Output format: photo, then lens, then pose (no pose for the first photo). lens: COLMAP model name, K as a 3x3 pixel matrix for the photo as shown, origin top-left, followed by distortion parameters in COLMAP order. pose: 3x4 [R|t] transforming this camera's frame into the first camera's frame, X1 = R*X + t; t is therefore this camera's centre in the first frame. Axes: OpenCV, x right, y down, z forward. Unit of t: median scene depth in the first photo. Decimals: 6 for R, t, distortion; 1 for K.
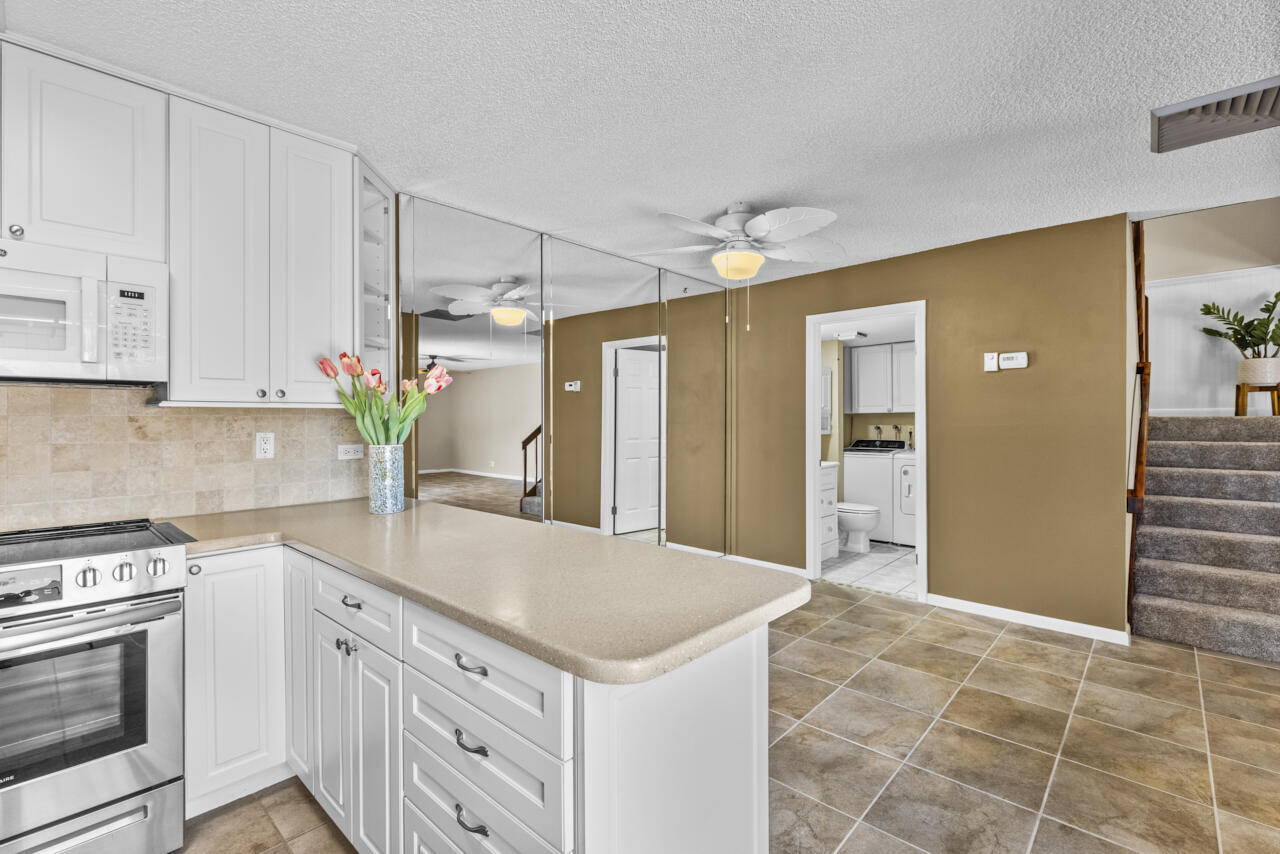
lens RADIAL K [[574.0, 0, 644.9], [0, 574.0, 419.3], [0, 0, 1]] dist [0.004490, -0.000008]
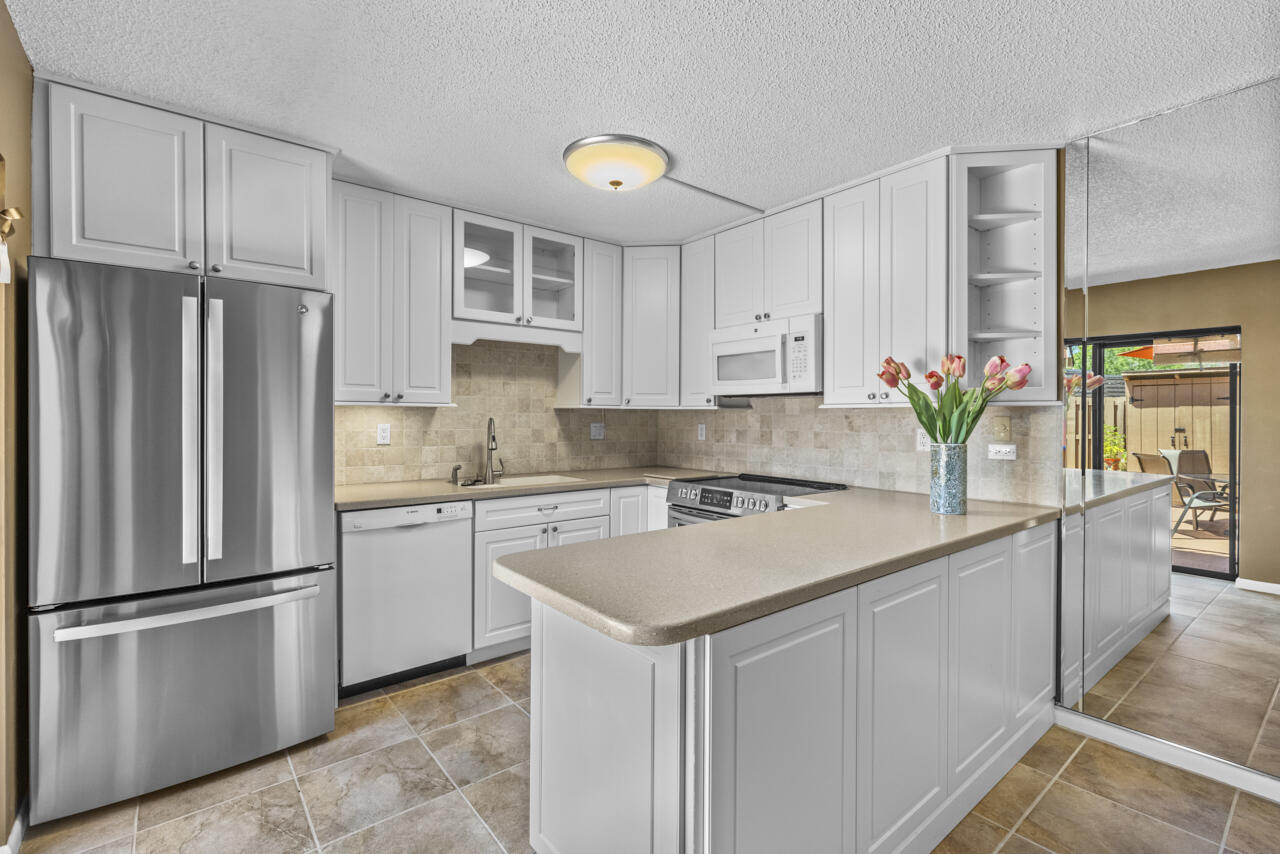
lens RADIAL K [[574.0, 0, 644.9], [0, 574.0, 419.3], [0, 0, 1]] dist [0.004490, -0.000008]
pose [[-0.144242, 0.005104, -0.989529, 0.636720], [-0.005709, 0.999966, 0.005990, 0.000432], [0.989526, 0.006514, -0.144208, 0.682367]]
